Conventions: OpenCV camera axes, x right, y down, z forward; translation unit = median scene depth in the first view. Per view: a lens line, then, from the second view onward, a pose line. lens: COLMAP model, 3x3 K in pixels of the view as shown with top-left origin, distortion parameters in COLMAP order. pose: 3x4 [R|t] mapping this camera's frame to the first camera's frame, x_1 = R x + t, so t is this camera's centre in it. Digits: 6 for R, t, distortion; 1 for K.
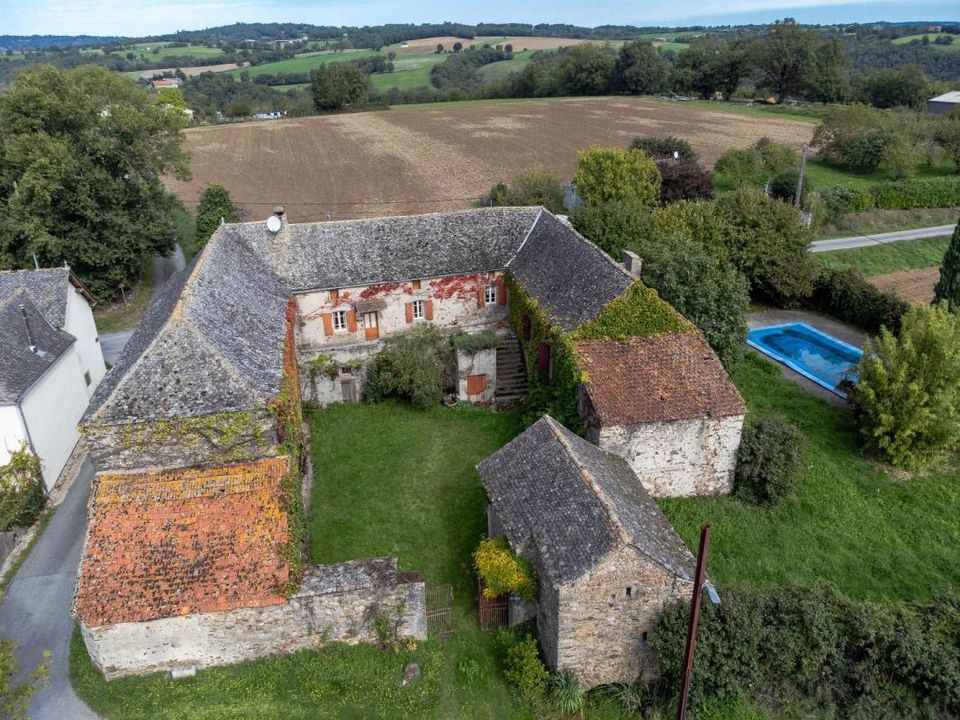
lens RADIAL K [[709.0, 0, 475.6], [0, 709.0, 354.1], [0, 0, 1]] dist [0.046531, -0.038635]
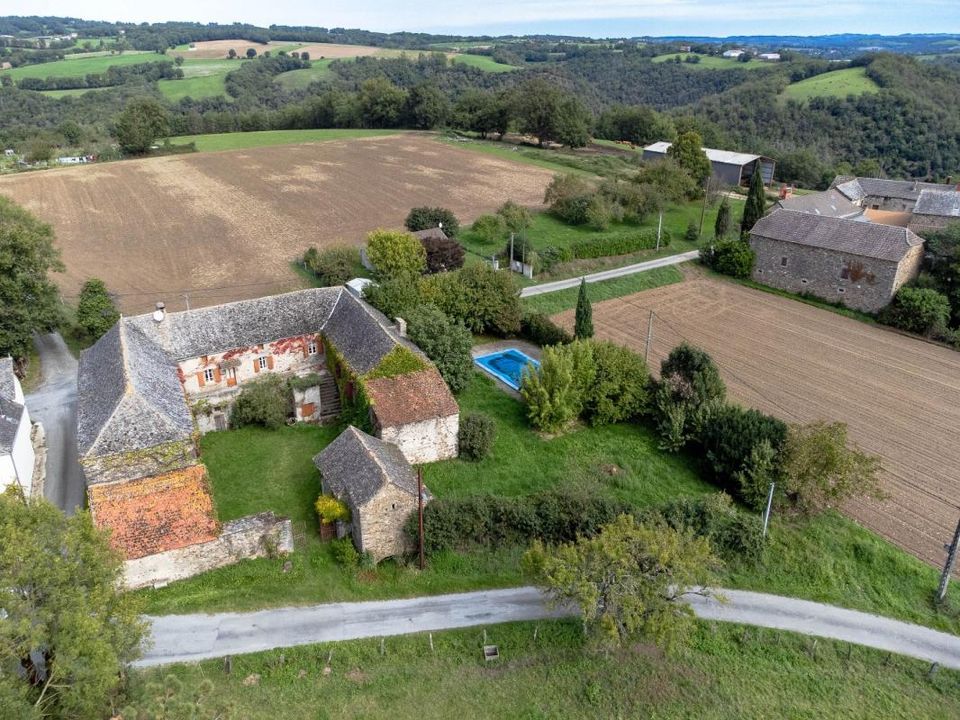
lens RADIAL K [[709.0, 0, 475.6], [0, 709.0, 354.1], [0, 0, 1]] dist [0.046531, -0.038635]
pose [[0.966492, -0.079906, 0.243942, -0.012803], [0.081026, 0.996697, 0.005454, -0.052929], [-0.243572, 0.014494, 0.969775, -0.554984]]
